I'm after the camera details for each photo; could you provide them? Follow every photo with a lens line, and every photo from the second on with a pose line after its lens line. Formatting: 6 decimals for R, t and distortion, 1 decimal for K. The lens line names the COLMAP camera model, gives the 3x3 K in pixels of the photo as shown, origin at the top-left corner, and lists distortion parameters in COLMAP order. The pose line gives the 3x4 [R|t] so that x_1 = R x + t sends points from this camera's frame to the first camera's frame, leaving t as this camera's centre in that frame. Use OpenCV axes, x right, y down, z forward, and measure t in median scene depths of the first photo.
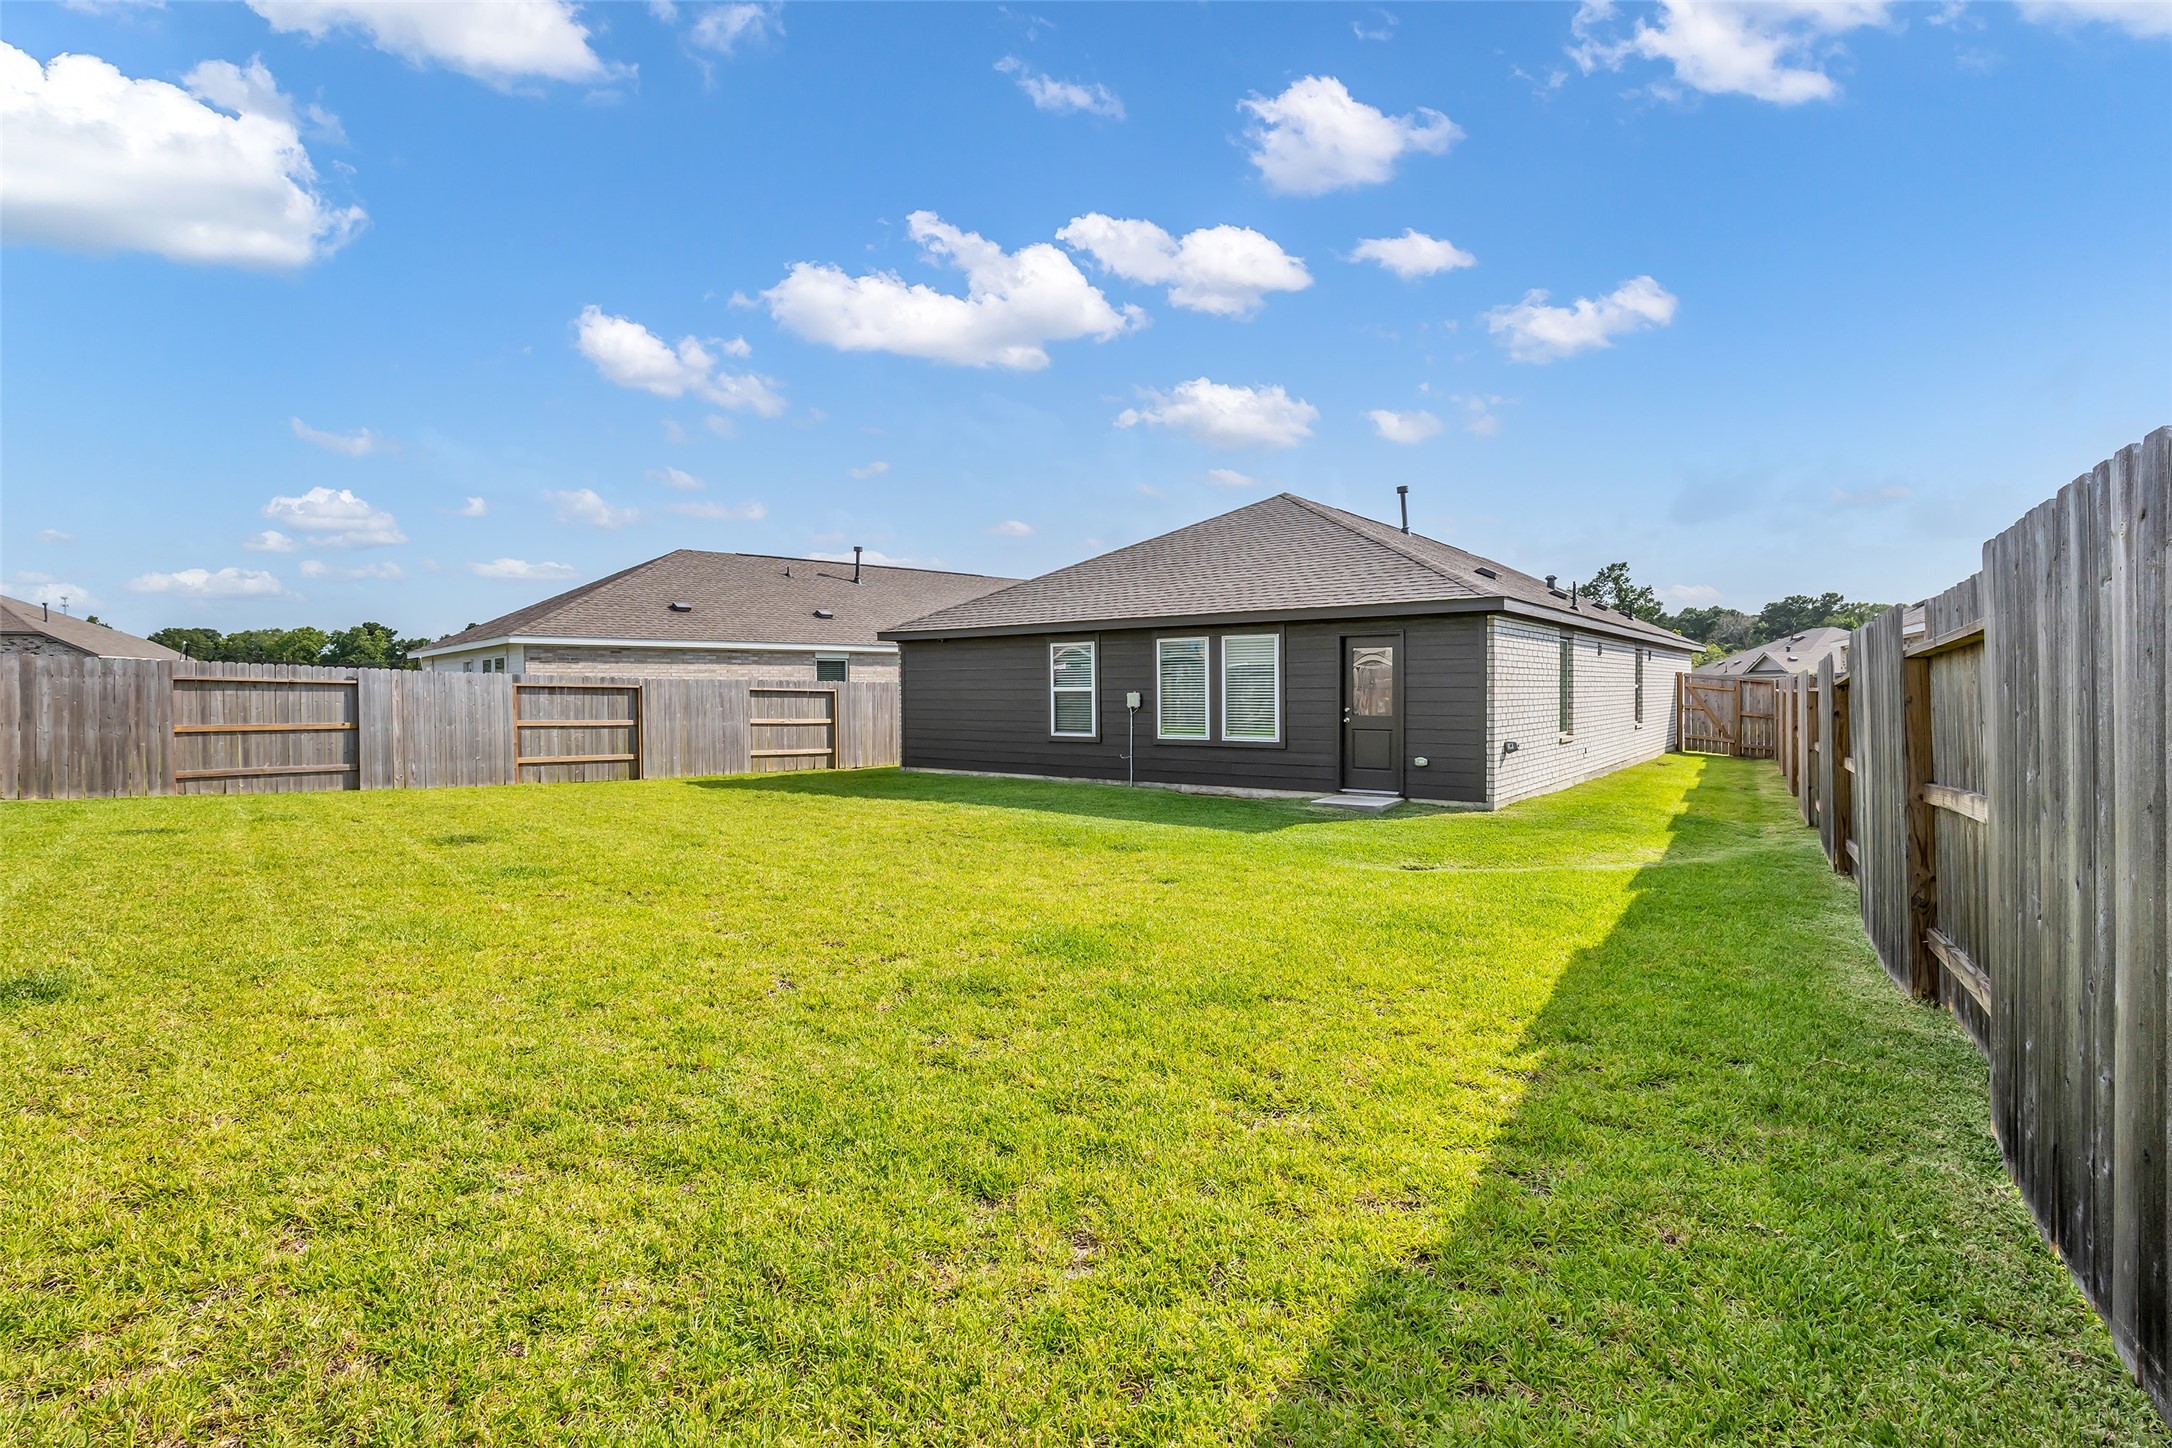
lens RADIAL K [[1001.8, 0, 1087.5], [0, 1001.8, 713.6], [0, 0, 1]] dist [-0.012717, 0.000012]
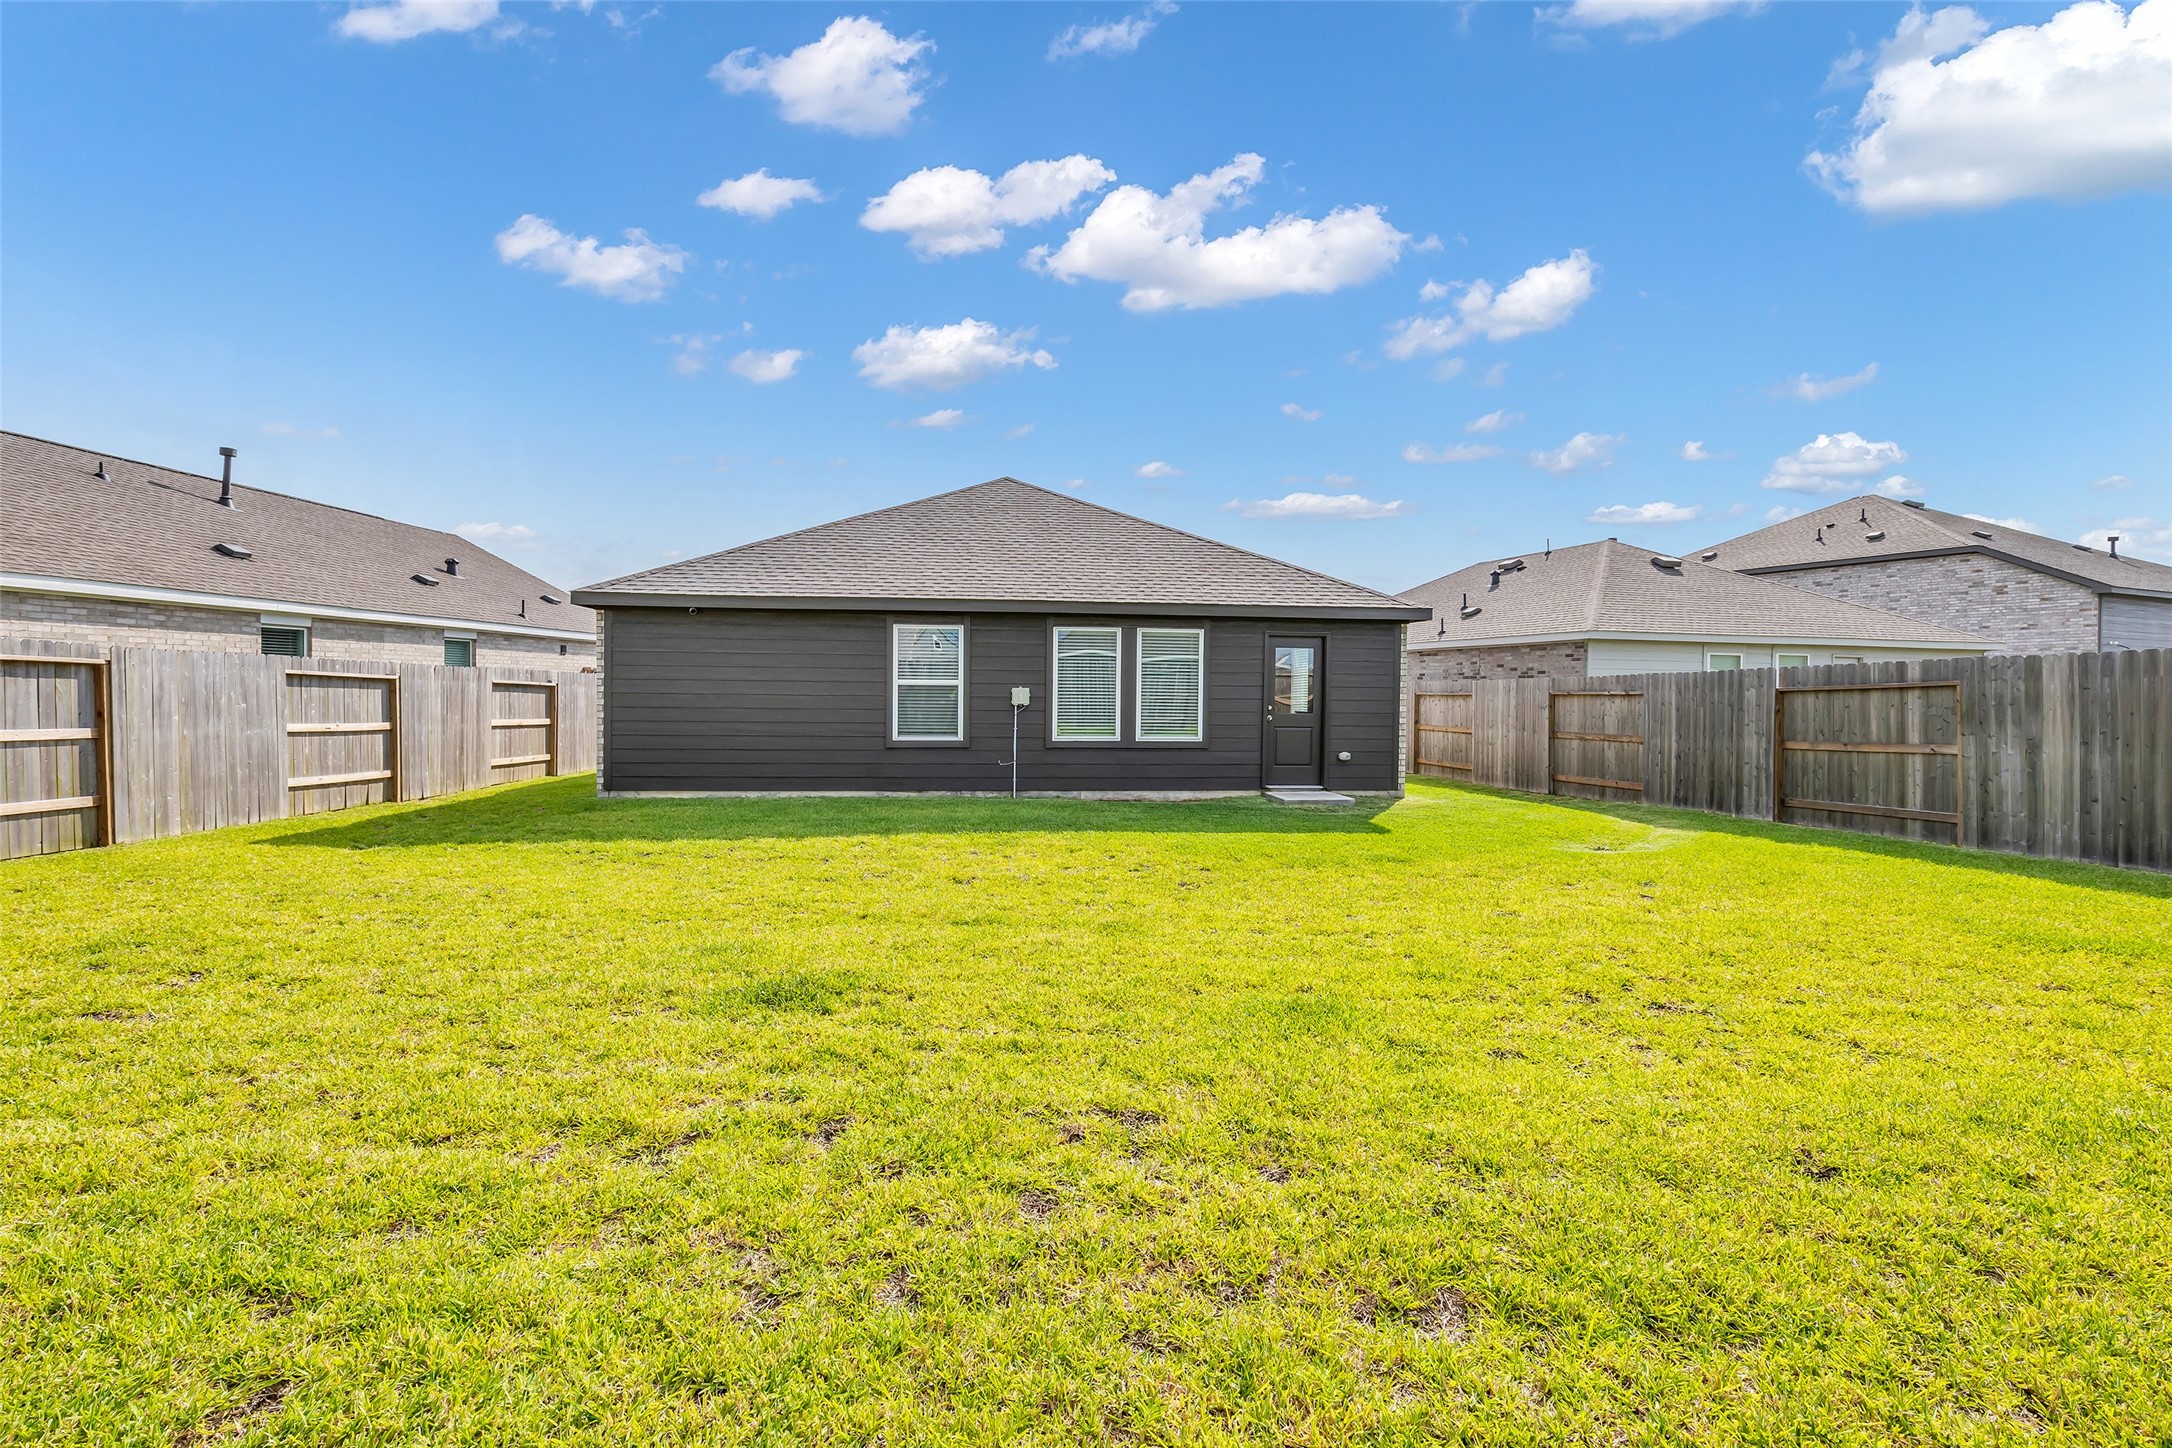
lens RADIAL K [[1001.8, 0, 1091.3], [0, 1001.8, 711.4], [0, 0, 1]] dist [-0.012717, 0.000012]
pose [[0.727232, -0.002687, 0.686386, -0.471113], [0.002545, 0.999996, 0.001218, -0.001507], [-0.686387, 0.000861, 0.727236, 0.318177]]
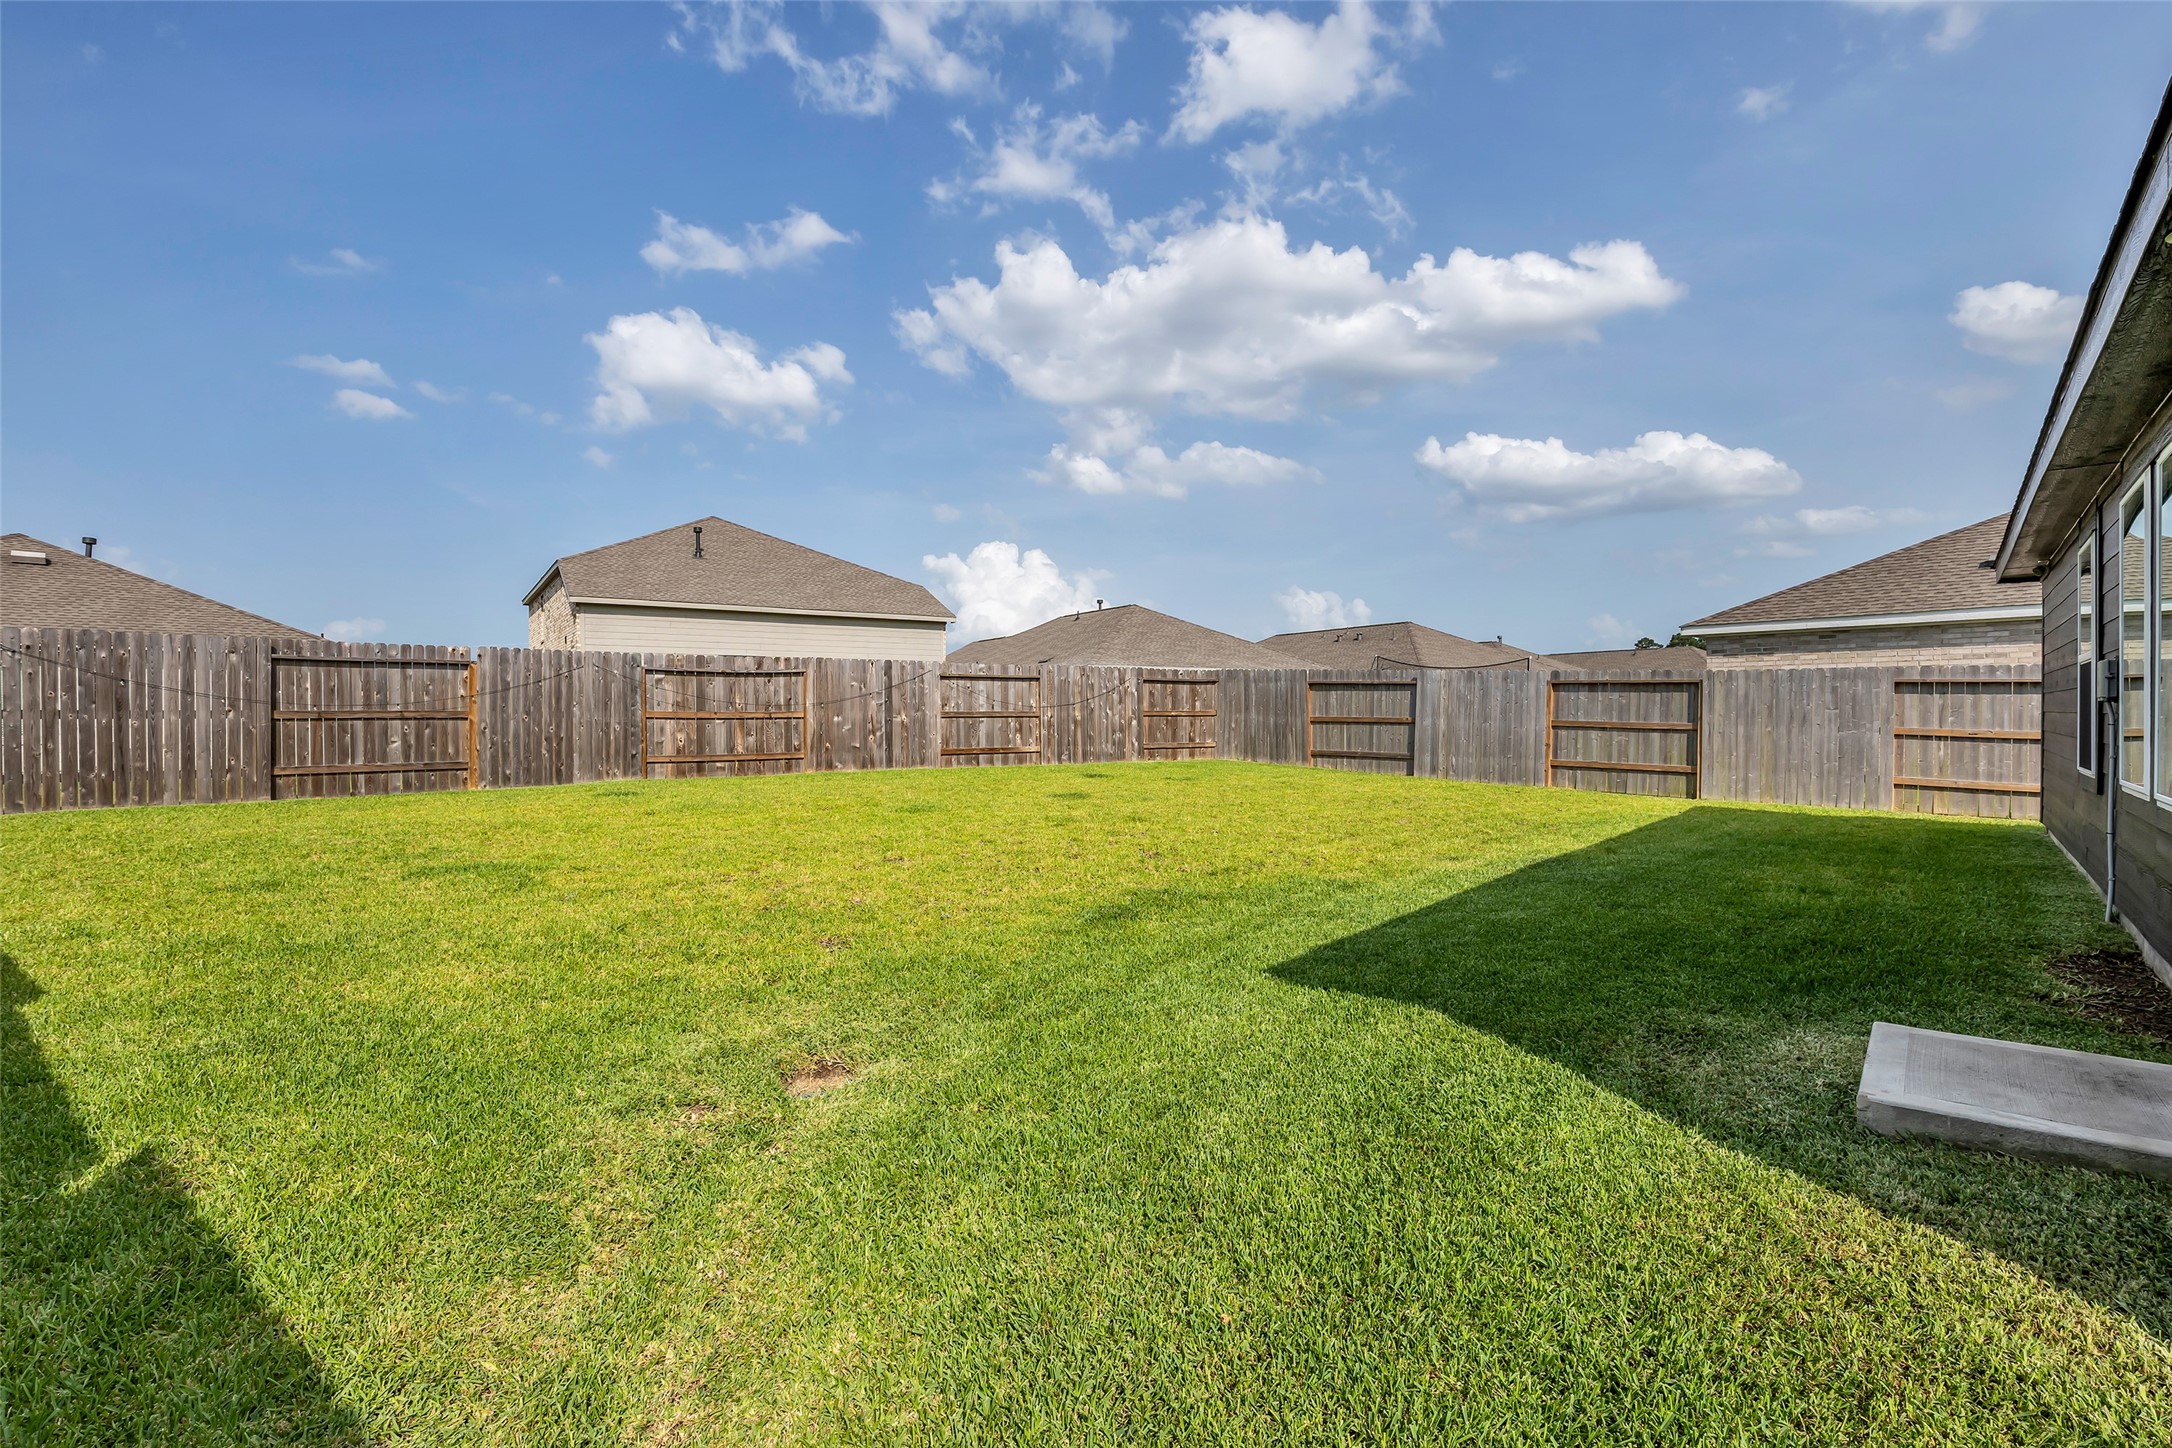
lens RADIAL K [[1001.8, 0, 1086.6], [0, 1001.8, 714.7], [0, 0, 1]] dist [-0.012717, 0.000012]
pose [[-0.044802, 0.009905, -0.998947, 0.393147], [-0.020753, 0.999726, 0.010843, 0.001299], [0.998780, 0.021217, -0.044585, 0.607130]]
